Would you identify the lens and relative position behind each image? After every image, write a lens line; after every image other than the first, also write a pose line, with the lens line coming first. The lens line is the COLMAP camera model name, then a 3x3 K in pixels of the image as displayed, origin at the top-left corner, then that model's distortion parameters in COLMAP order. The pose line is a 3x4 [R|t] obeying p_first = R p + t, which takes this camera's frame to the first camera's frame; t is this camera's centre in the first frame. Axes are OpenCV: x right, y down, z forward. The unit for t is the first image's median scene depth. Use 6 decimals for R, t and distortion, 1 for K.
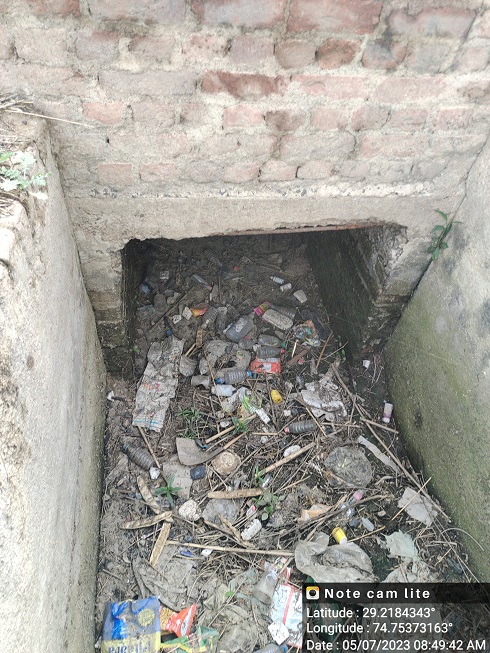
lens RADIAL K [[527.1, 0, 237.2], [0, 527.1, 321.2], [0, 0, 1]] dist [0.177997, -0.279047]
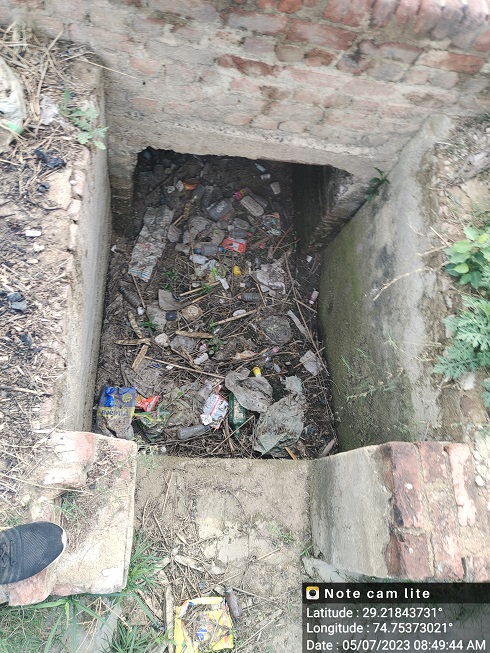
lens RADIAL K [[527.1, 0, 237.2], [0, 527.1, 321.2], [0, 0, 1]] dist [0.177997, -0.279047]
pose [[0.981257, 0.177559, 0.074884, -0.004344], [-0.192084, 0.932364, 0.306271, -0.196694], [-0.015438, -0.314914, 0.948995, -0.400430]]
